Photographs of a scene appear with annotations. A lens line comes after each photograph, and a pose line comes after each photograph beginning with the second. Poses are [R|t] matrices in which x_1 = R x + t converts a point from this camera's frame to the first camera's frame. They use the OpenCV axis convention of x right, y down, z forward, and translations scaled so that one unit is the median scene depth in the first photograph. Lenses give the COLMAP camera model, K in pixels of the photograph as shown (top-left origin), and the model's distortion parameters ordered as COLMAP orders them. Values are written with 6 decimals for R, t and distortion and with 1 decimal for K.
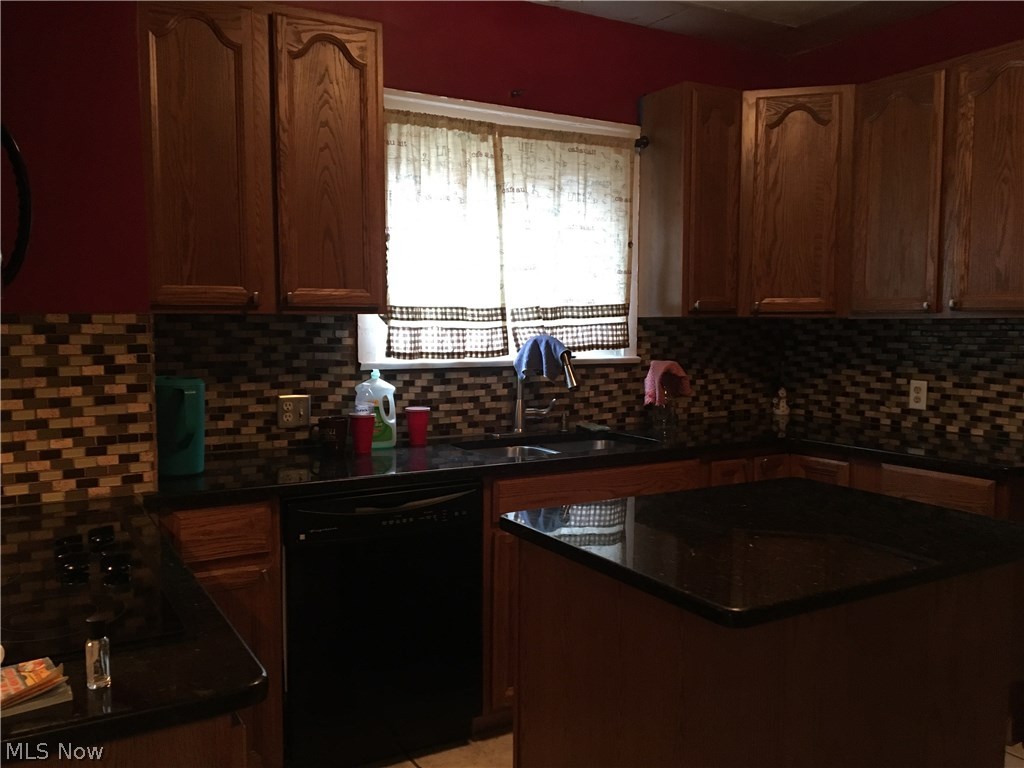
lens RADIAL K [[862.8, 0, 509.8], [0, 862.8, 381.7], [0, 0, 1]] dist [0.017433, -0.018956]
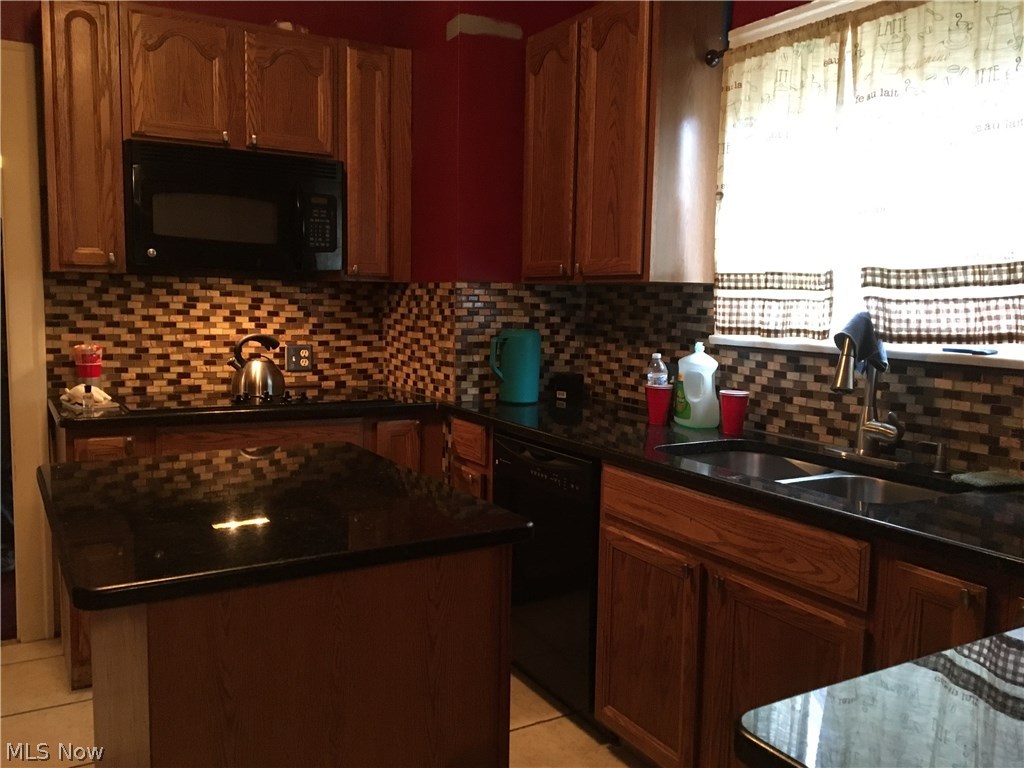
lens RADIAL K [[862.8, 0, 508.9], [0, 862.8, 386.9], [0, 0, 1]] dist [0.017433, -0.018956]
pose [[-0.015426, 0.099098, -0.994958, 0.740308], [-0.092634, 0.990655, 0.100106, -0.039060], [0.995581, 0.093711, -0.006102, 0.769420]]
